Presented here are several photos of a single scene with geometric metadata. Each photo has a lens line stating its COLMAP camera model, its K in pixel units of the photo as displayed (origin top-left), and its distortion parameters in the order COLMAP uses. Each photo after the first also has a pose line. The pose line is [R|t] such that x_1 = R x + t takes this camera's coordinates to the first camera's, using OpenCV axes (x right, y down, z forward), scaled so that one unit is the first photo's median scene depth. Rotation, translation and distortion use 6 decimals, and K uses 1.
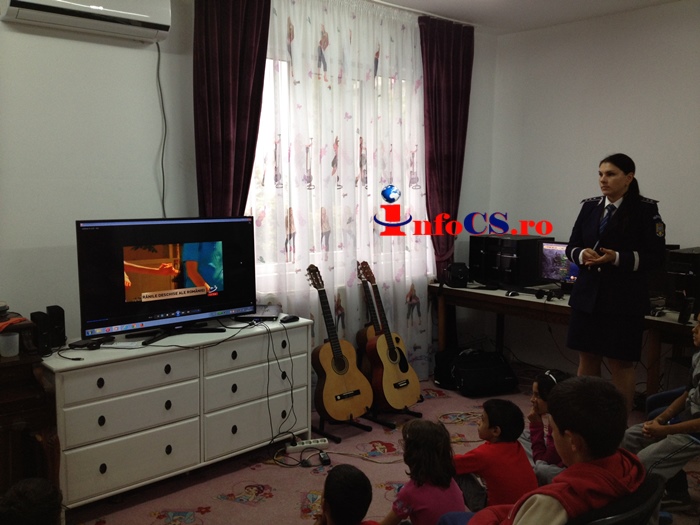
lens RADIAL K [[647.7, 0, 350.0], [0, 647.7, 262.5], [0, 0, 1]] dist [0.135795, -0.339307]
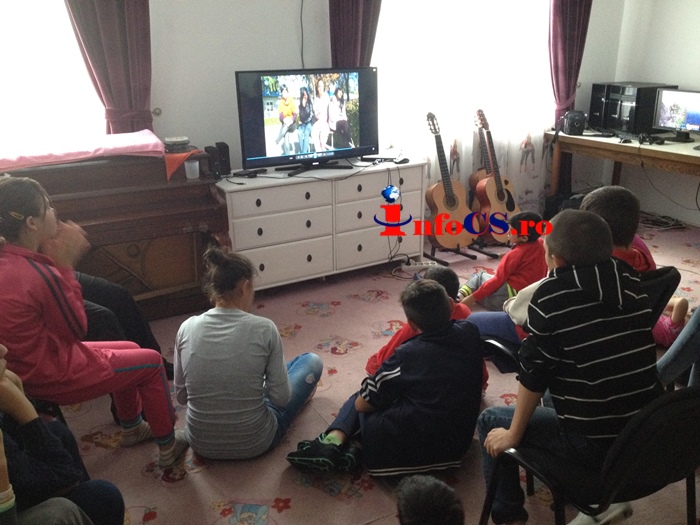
lens RADIAL K [[668.0, 0, 350.0], [0, 668.0, 262.5], [0, 0, 1]] dist [0.204886, -0.442913]
pose [[0.979094, 0.049302, -0.197343, 0.051180], [-0.006776, 0.977549, 0.210598, 0.013221], [0.203296, -0.204858, 0.957447, -0.201989]]
